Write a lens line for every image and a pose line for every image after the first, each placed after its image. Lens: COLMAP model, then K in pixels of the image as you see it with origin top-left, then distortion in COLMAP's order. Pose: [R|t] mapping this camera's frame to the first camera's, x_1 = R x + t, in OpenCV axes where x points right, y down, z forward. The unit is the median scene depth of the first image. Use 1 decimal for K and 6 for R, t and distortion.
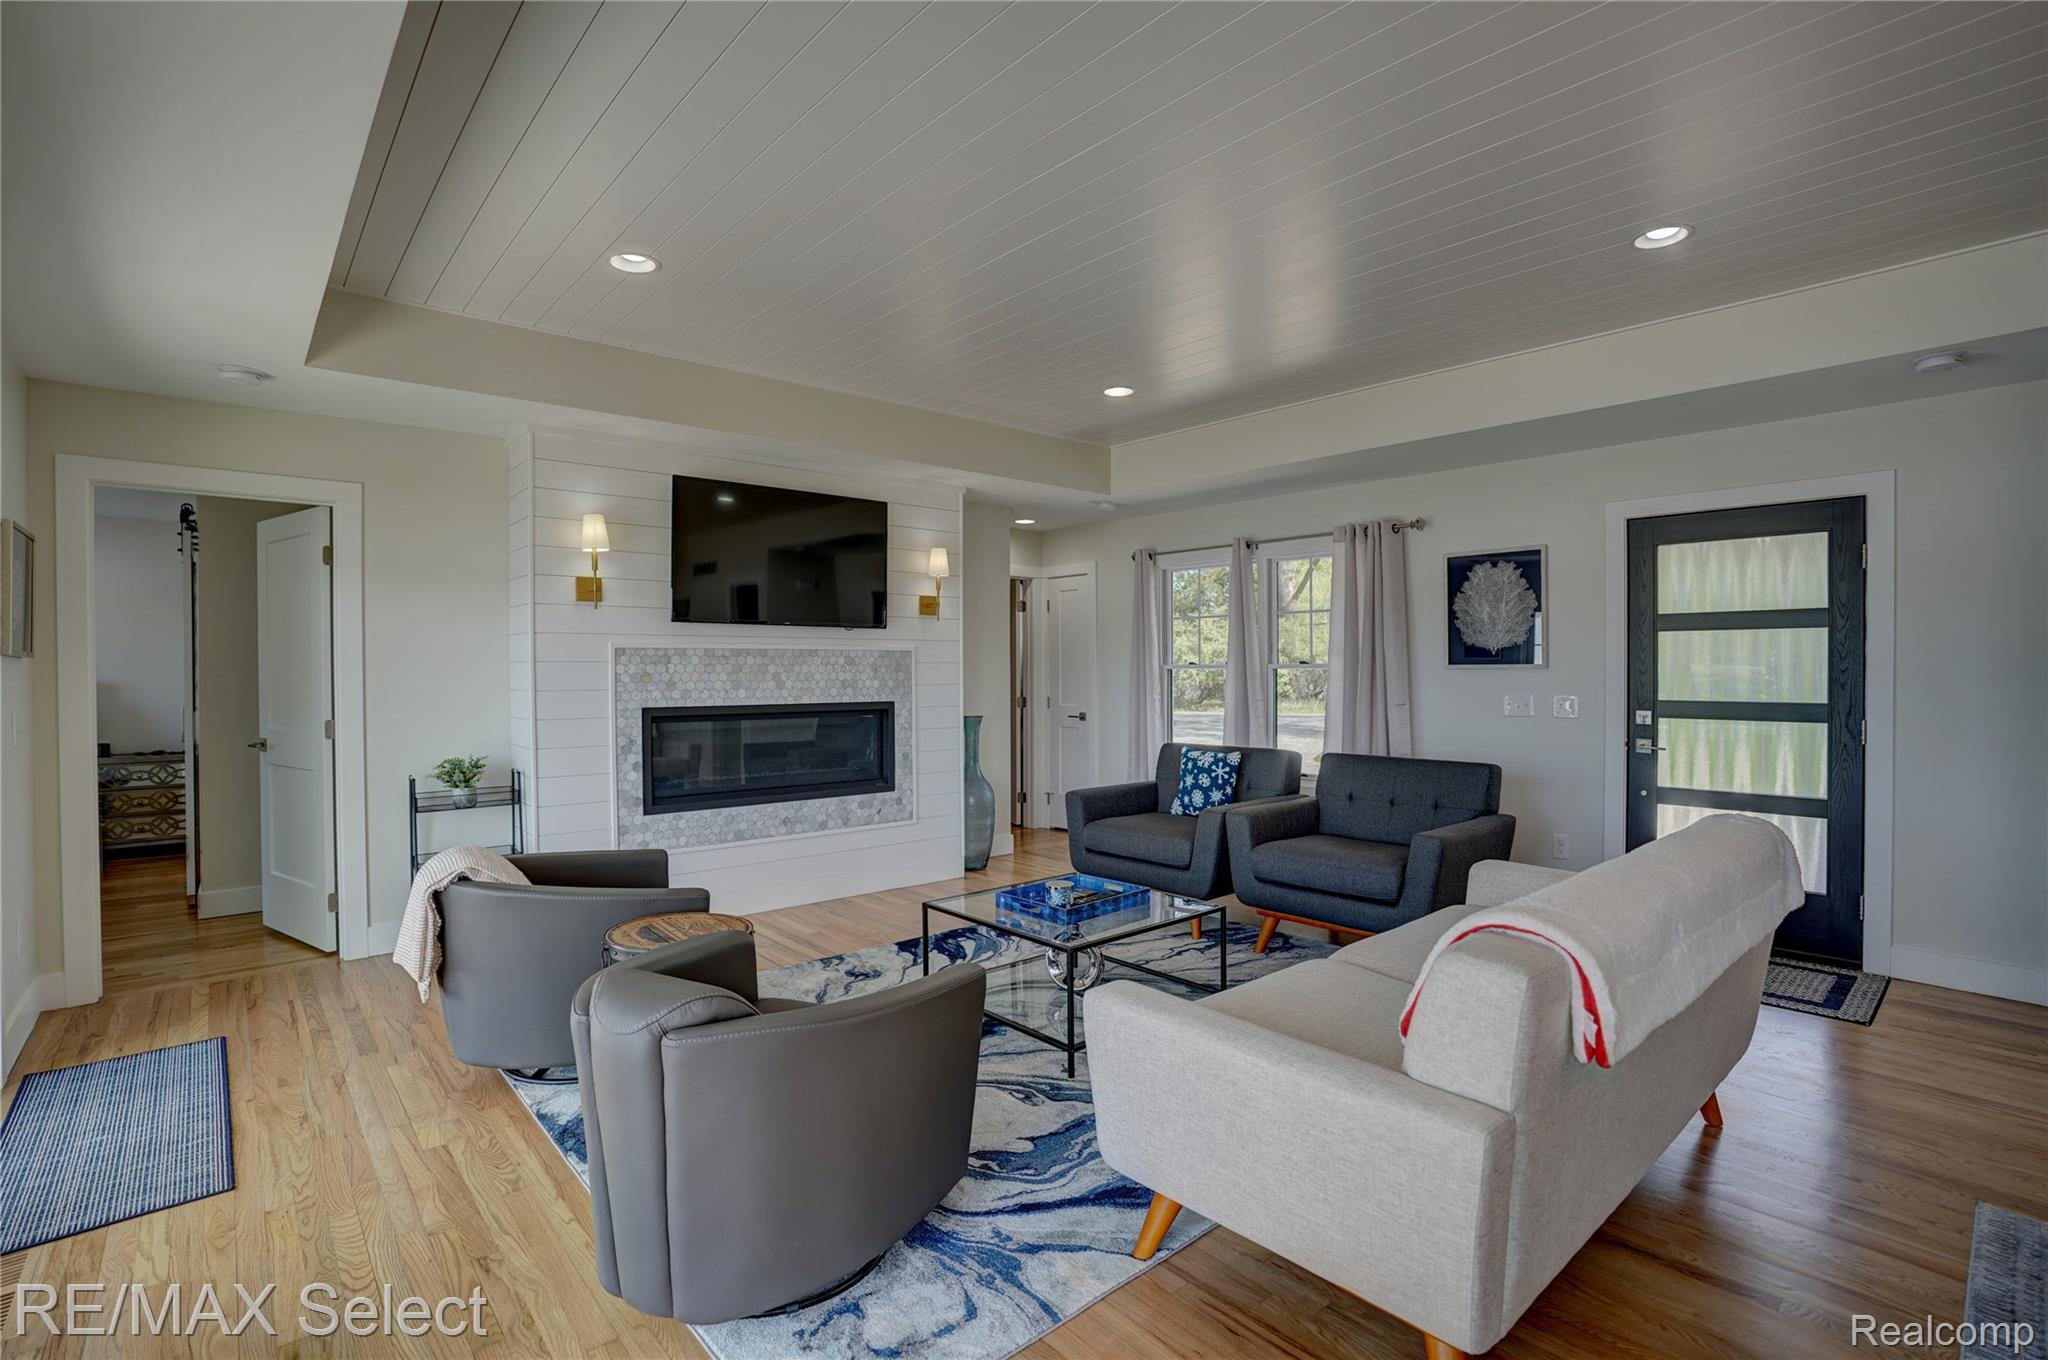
lens RADIAL K [[950.0, 0, 1015.9], [0, 950.0, 683.7], [0, 0, 1]] dist [-0.076319, 0.028887]
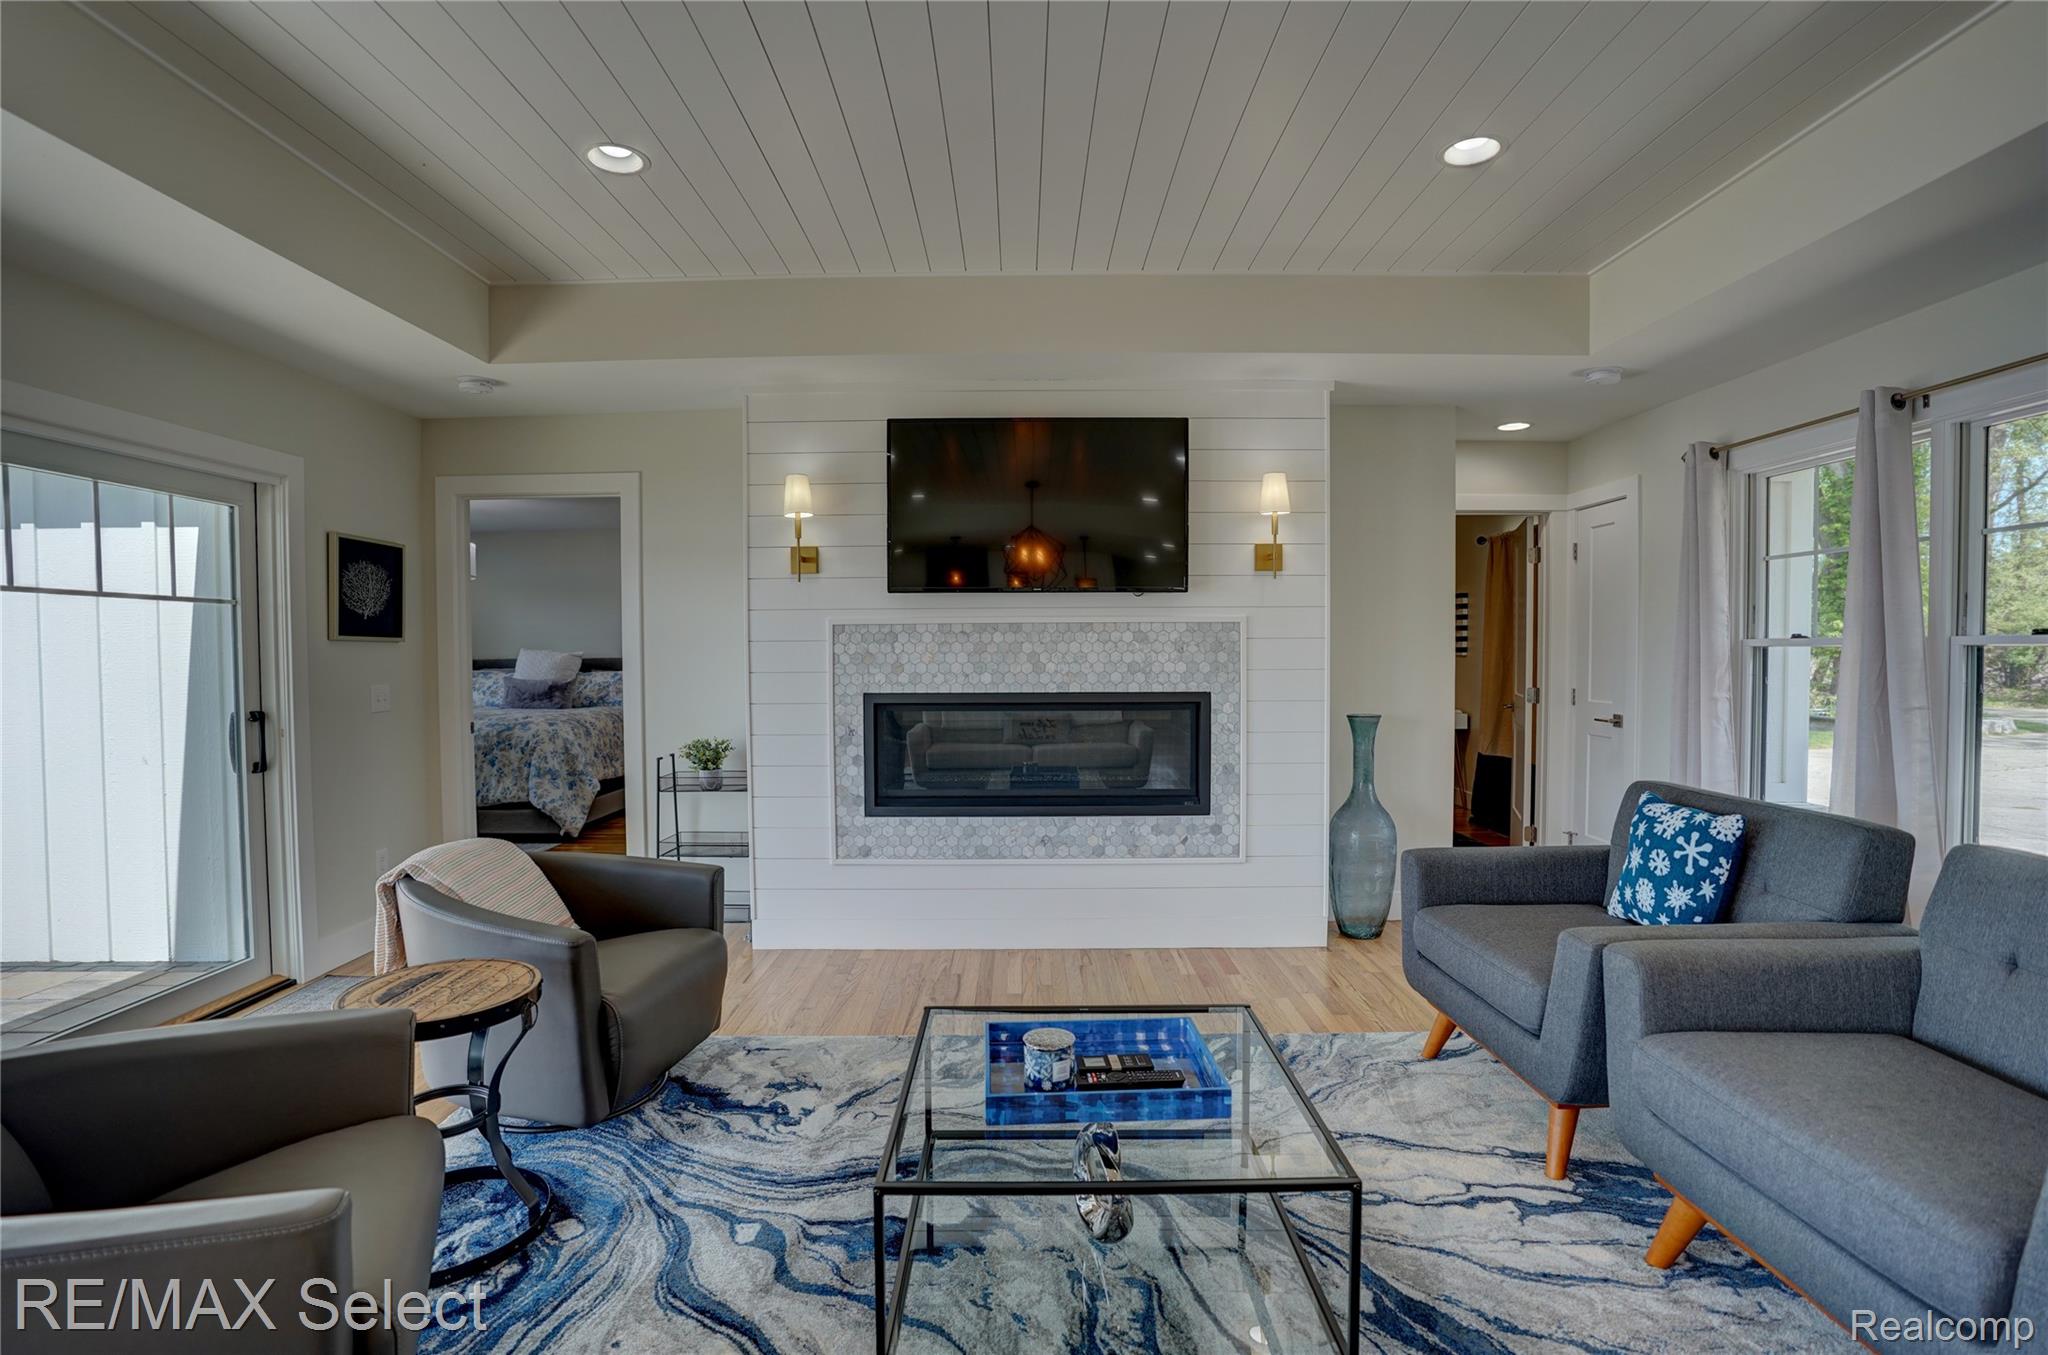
lens RADIAL K [[955.9, 0, 1017.2], [0, 955.9, 674.9], [0, 0, 1]] dist [-0.078458, 0.032072]
pose [[0.750730, 0.015703, -0.660422, 0.271252], [-0.006076, 0.999839, 0.016867, -0.006539], [0.660581, -0.008650, 0.750705, 0.398040]]
